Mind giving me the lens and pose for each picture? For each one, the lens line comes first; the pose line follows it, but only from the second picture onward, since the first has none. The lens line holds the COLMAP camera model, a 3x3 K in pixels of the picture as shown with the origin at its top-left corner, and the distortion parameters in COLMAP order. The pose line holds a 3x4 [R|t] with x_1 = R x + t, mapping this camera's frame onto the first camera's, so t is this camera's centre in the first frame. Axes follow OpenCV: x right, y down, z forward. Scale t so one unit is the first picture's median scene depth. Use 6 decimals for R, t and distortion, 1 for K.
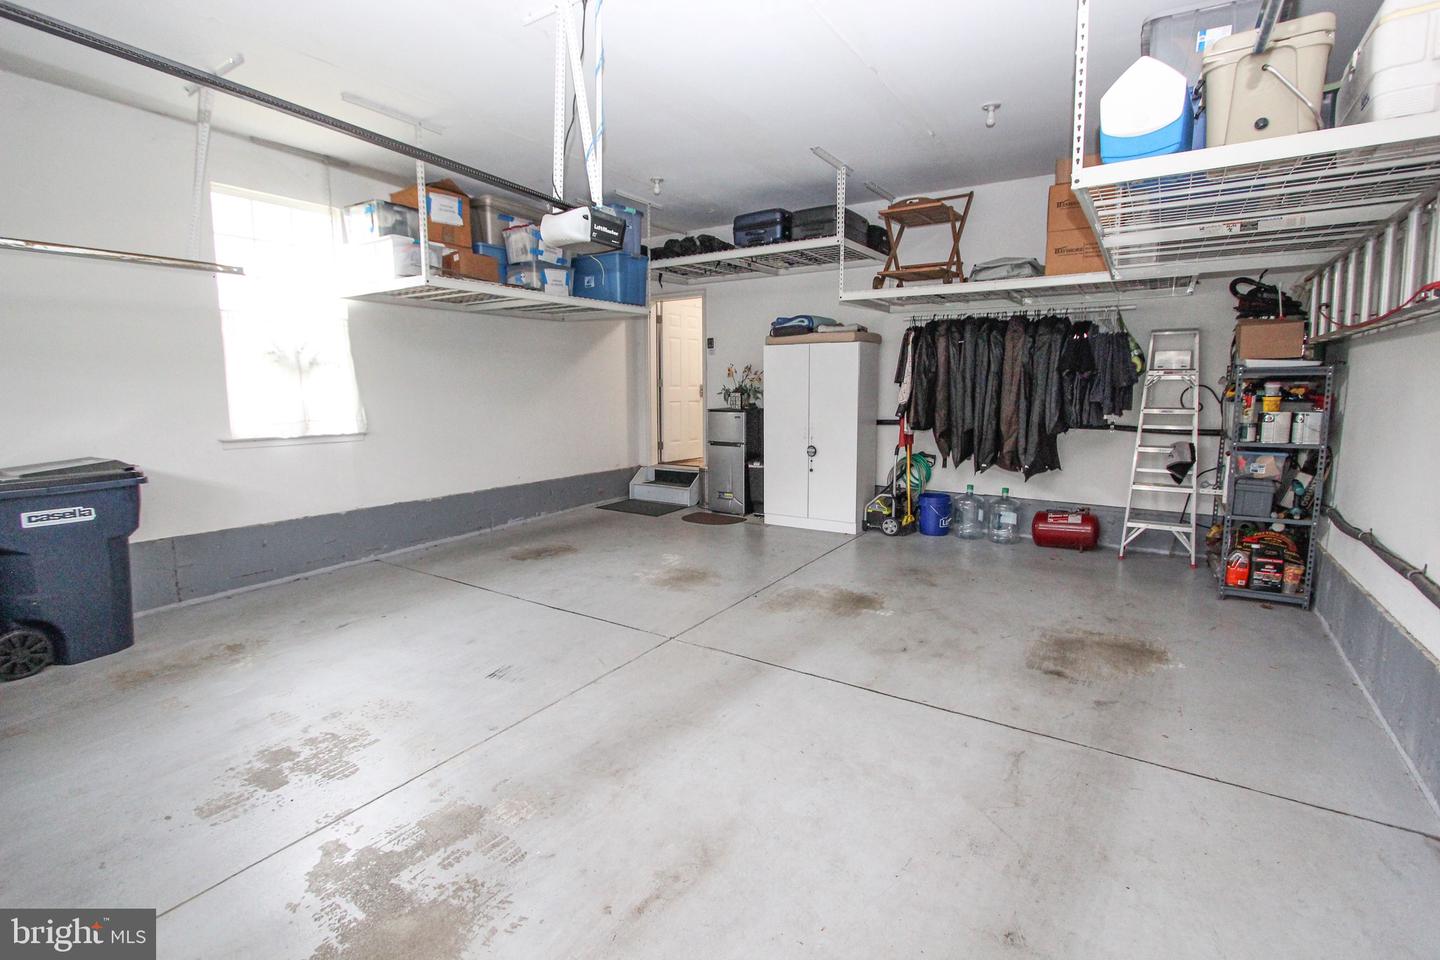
lens RADIAL K [[661.4, 0, 715.0], [0, 661.4, 470.3], [0, 0, 1]] dist [-0.020464, 0.001036]
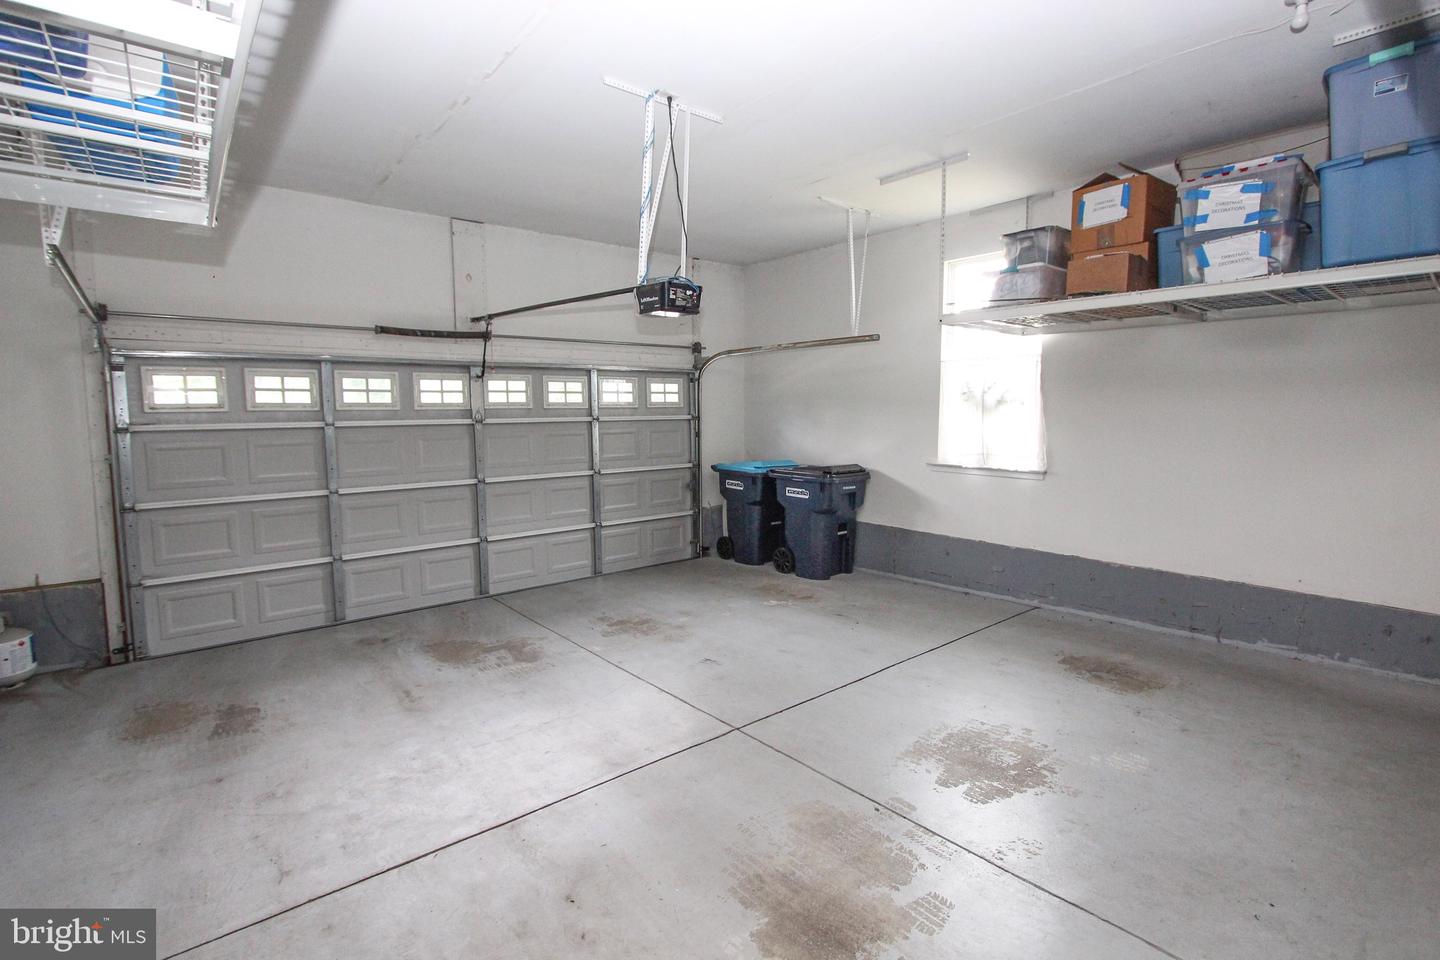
lens RADIAL K [[661.4, 0, 715.0], [0, 661.4, 470.3], [0, 0, 1]] dist [-0.020464, 0.001036]
pose [[-0.284699, 0.092689, -0.954125, 0.756859], [-0.115683, 0.984719, 0.130179, -0.191909], [0.951611, 0.147439, -0.269626, 1.197693]]
